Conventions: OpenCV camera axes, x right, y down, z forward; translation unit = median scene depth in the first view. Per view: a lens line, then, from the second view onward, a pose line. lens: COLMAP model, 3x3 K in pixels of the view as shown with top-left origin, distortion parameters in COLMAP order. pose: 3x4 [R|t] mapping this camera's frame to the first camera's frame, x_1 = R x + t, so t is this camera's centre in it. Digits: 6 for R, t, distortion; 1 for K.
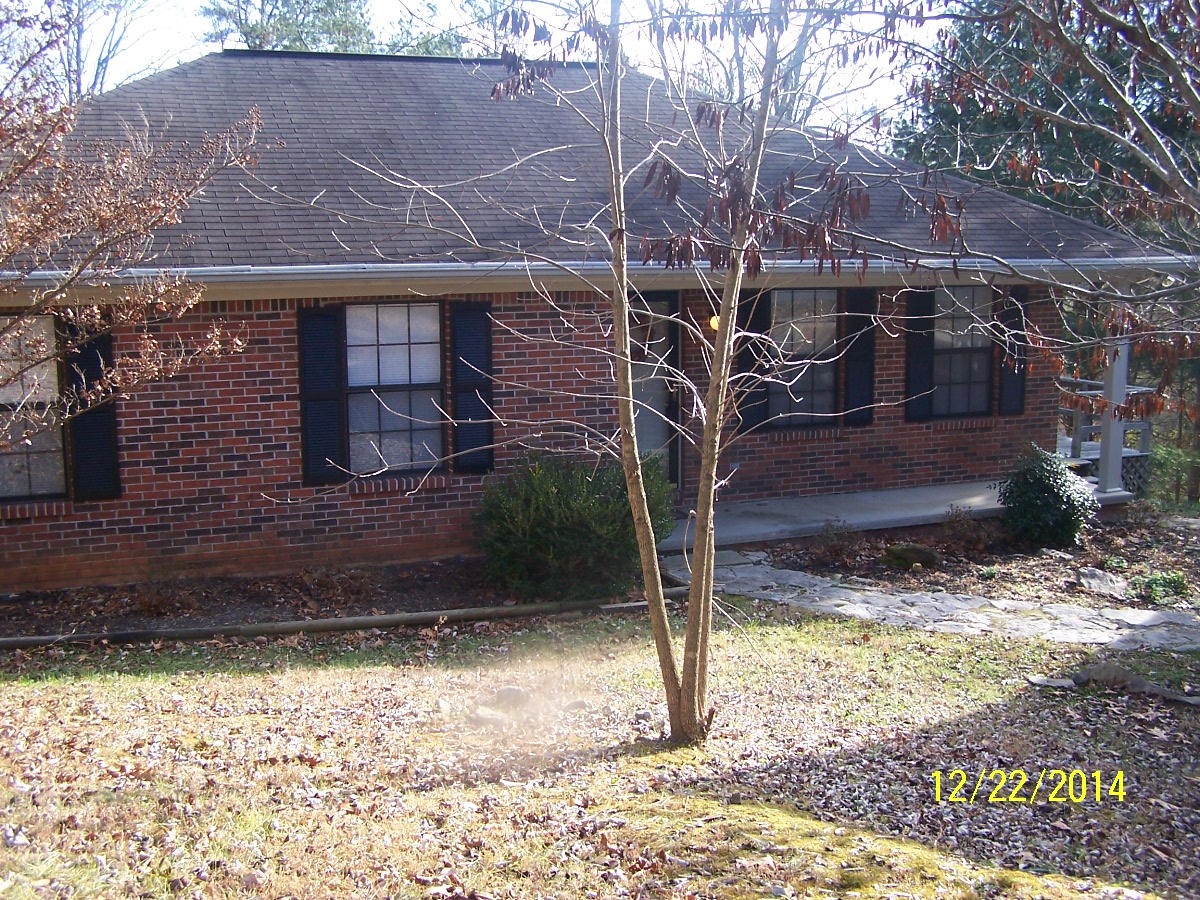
lens RADIAL K [[1333.6, 0, 600.0], [0, 1333.6, 450.0], [0, 0, 1]] dist [-0.199204, 0.308618]
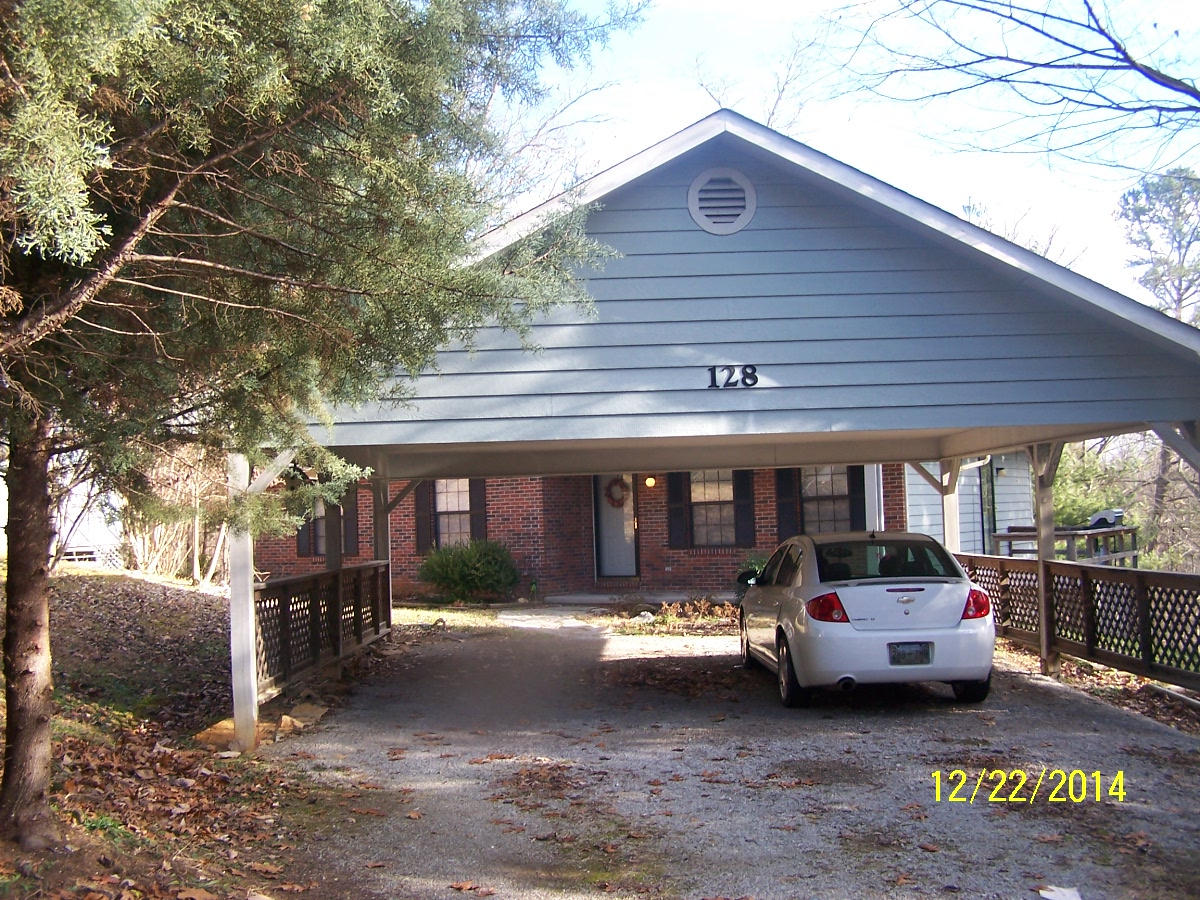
lens RADIAL K [[1333.6, 0, 600.0], [0, 1333.6, 450.0], [0, 0, 1]] dist [-0.199204, 0.308618]
pose [[0.572797, -0.057611, -0.817670, 1.670146], [-0.096077, 0.985933, -0.136770, 0.119239], [0.814047, 0.156900, 0.559204, -0.018511]]
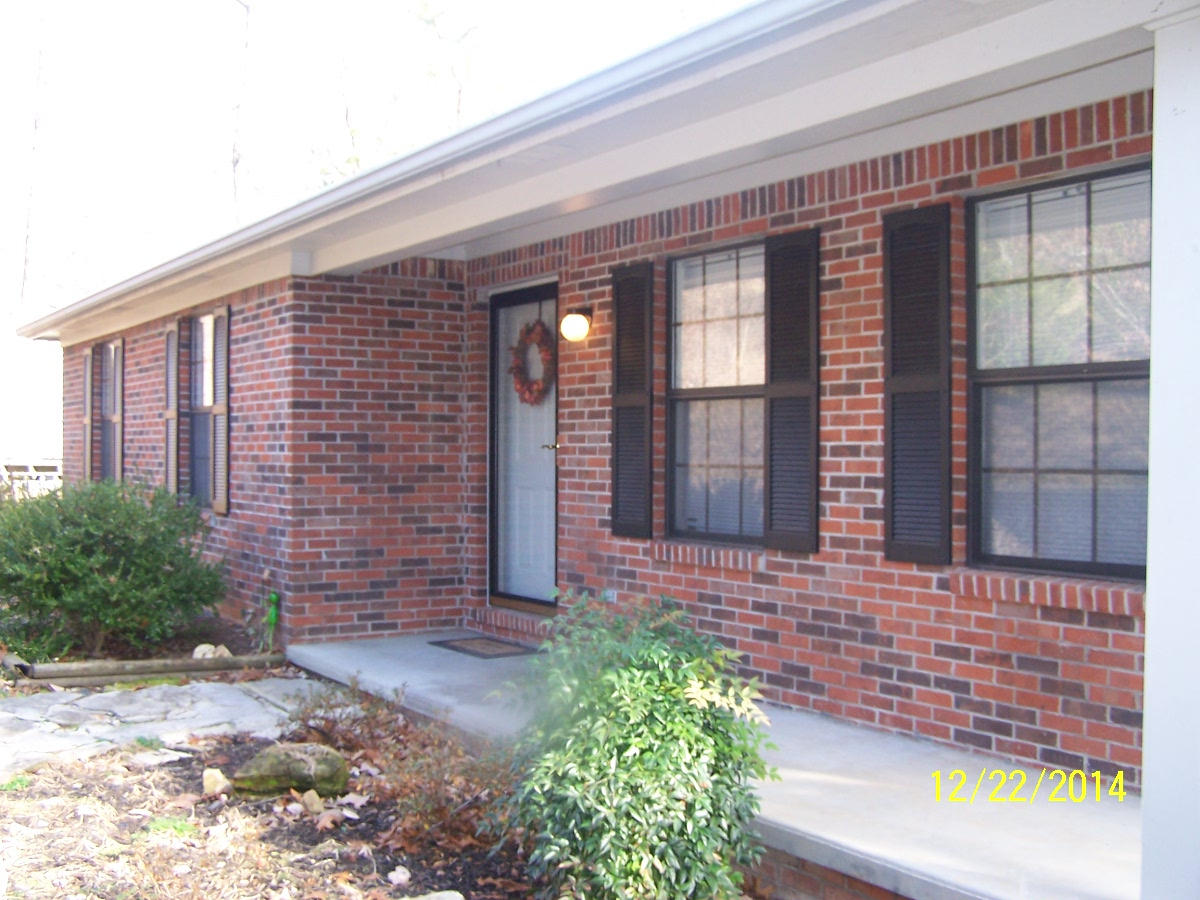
lens RADIAL K [[1333.6, 0, 600.0], [0, 1333.6, 450.0], [0, 0, 1]] dist [-0.199204, 0.308618]
pose [[0.202967, 0.007951, -0.979153, 0.736103], [-0.155102, 0.987604, -0.024131, -0.037782], [0.966823, 0.156767, 0.201684, 1.040532]]
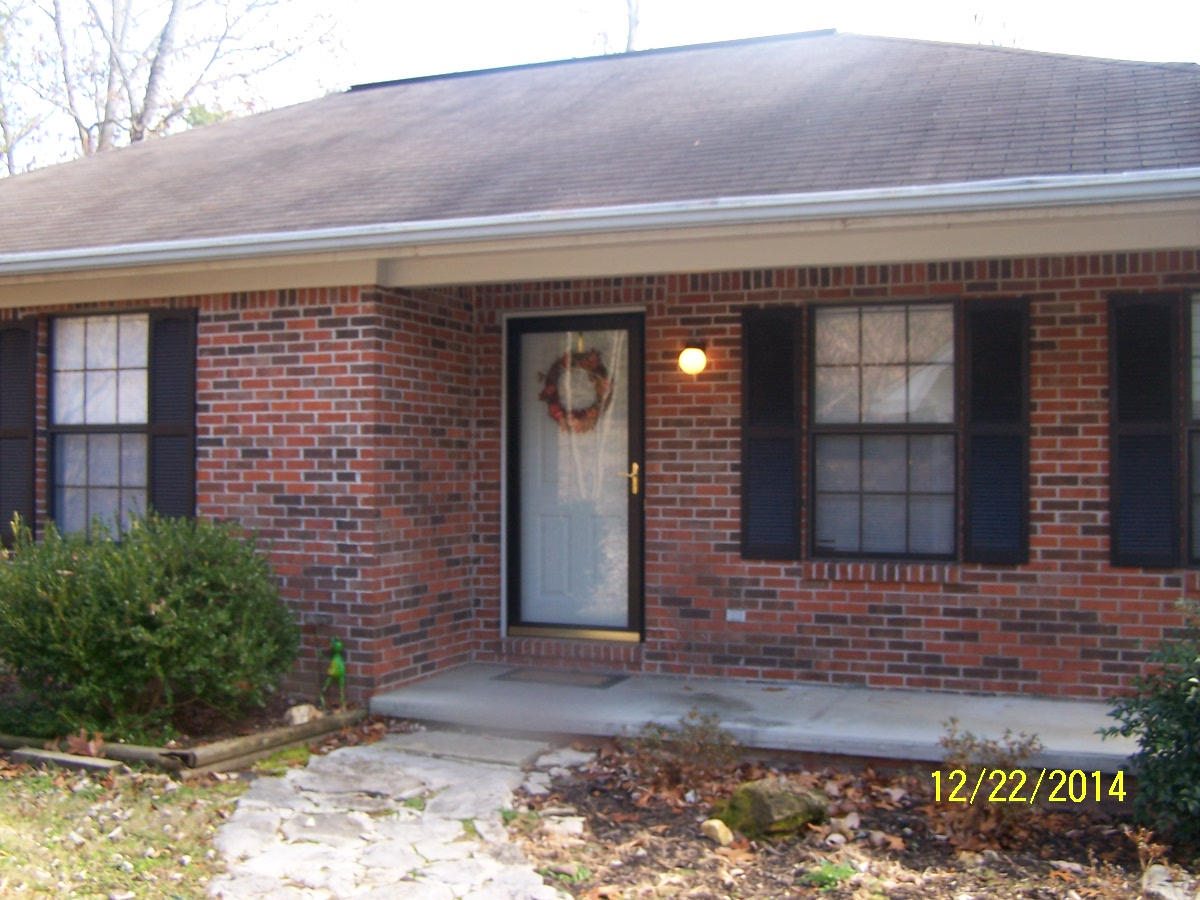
lens RADIAL K [[1333.6, 0, 600.0], [0, 1333.6, 450.0], [0, 0, 1]] dist [-0.199204, 0.308618]
pose [[0.725285, 0.002623, -0.688443, 0.530886], [-0.113666, 0.986725, -0.115989, 0.017567], [0.679000, 0.162378, 0.715955, 0.643611]]
